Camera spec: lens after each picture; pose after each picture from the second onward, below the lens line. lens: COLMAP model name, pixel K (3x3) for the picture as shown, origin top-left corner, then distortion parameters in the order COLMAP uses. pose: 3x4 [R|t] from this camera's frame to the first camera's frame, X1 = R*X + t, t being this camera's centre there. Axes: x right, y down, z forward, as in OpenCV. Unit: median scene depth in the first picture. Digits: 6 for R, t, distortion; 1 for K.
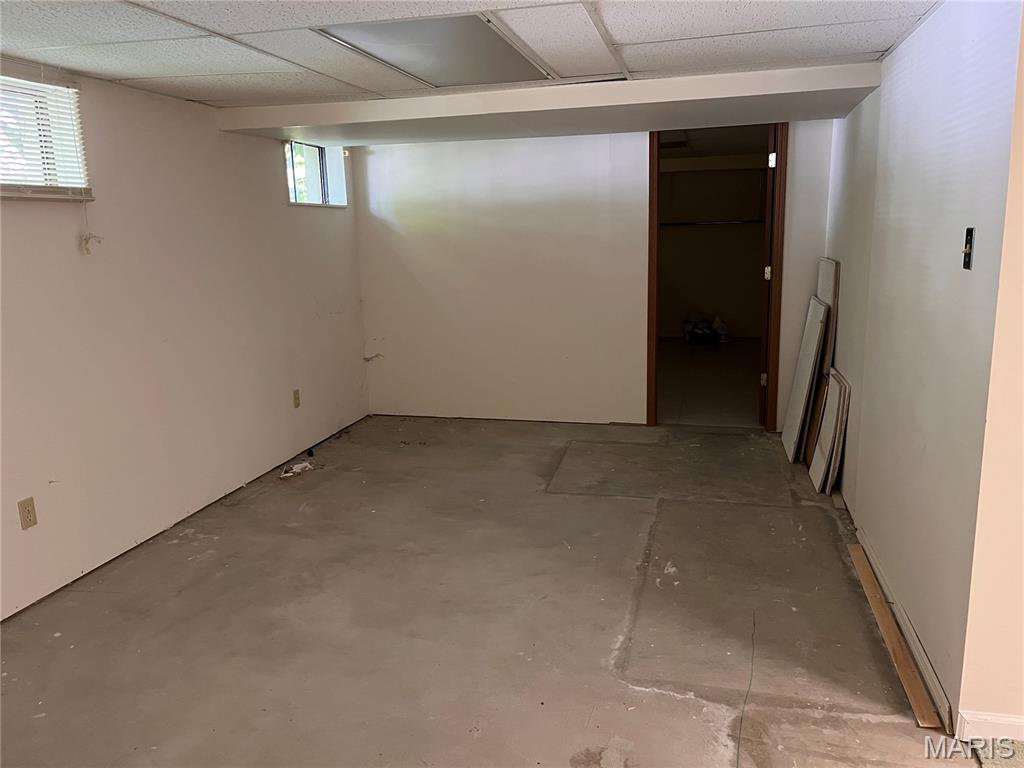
lens RADIAL K [[789.6, 0, 517.6], [0, 789.6, 377.7], [0, 0, 1]] dist [0.043454, -0.017238]
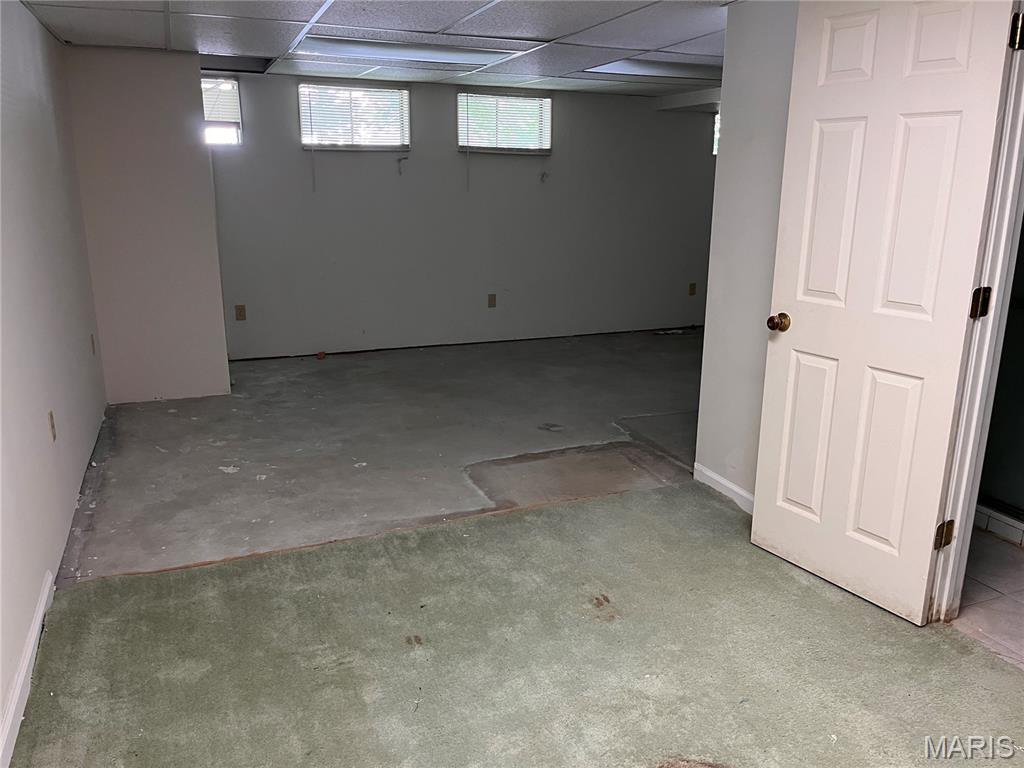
lens RADIAL K [[789.6, 0, 515.9], [0, 789.6, 378.0], [0, 0, 1]] dist [0.043454, -0.017238]
pose [[0.587653, 0.228140, -0.776284, 1.083382], [-0.173584, 0.972634, 0.154441, 0.026921], [0.790274, 0.043993, 0.611173, -0.247552]]
